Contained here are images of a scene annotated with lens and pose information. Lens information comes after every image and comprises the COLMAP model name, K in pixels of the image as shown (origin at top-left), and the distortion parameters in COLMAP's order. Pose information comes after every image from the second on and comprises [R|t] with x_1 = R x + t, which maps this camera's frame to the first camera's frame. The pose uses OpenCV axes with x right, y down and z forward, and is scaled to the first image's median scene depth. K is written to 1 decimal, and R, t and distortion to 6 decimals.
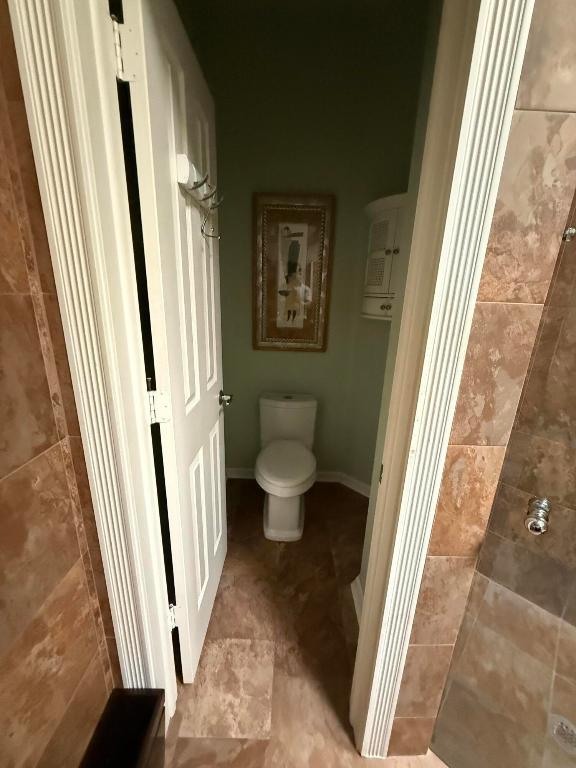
lens RADIAL K [[304.1, 0, 288.0], [0, 304.1, 382.6], [0, 0, 1]] dist [0.000268, -0.000148]
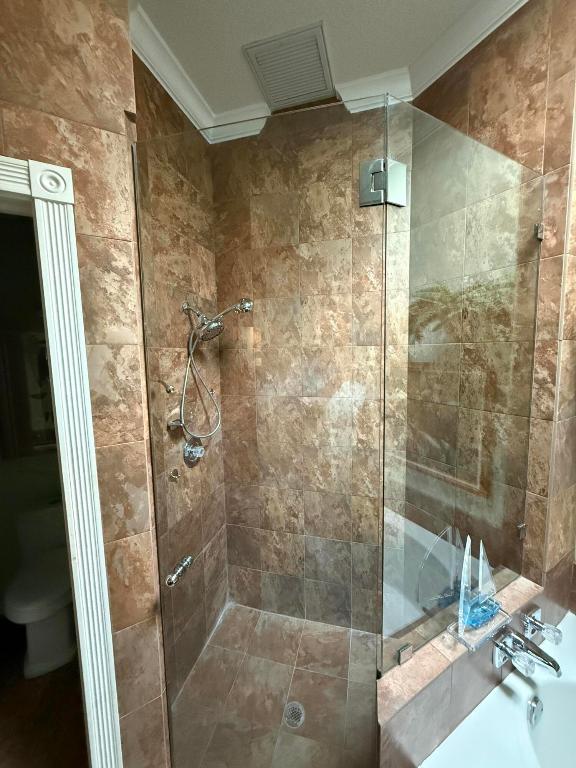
lens RADIAL K [[304.7, 0, 289.8], [0, 304.7, 383.4], [0, 0, 1]] dist [-0.000494, 0.000001]
pose [[0.864538, -0.101004, 0.492314, 0.640506], [0.184977, 0.974781, -0.124845, -0.179549], [-0.467288, 0.199000, 0.861418, -0.743655]]
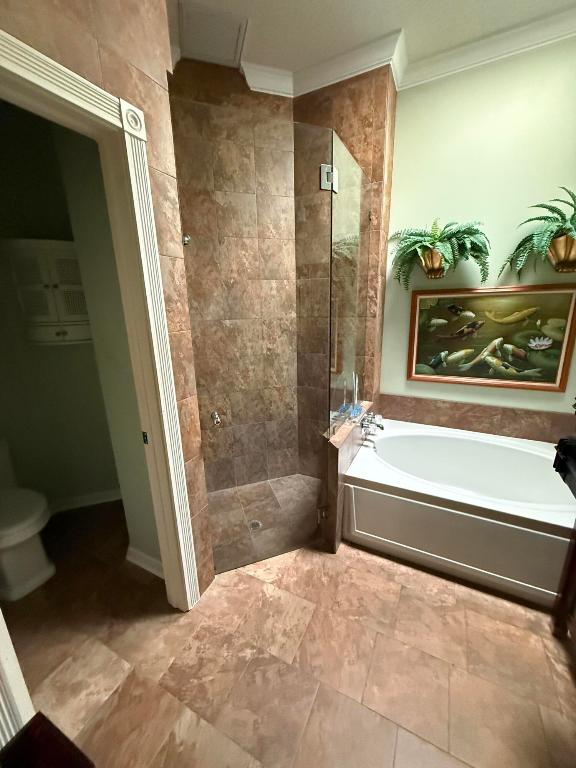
lens RADIAL K [[304.1, 0, 288.0], [0, 304.1, 382.6], [0, 0, 1]] dist [0.000268, -0.000148]
pose [[0.443955, -0.267581, 0.855163, -0.823657], [0.282739, 0.947447, 0.149674, -0.011279], [-0.850272, 0.175340, 0.496280, -0.645557]]
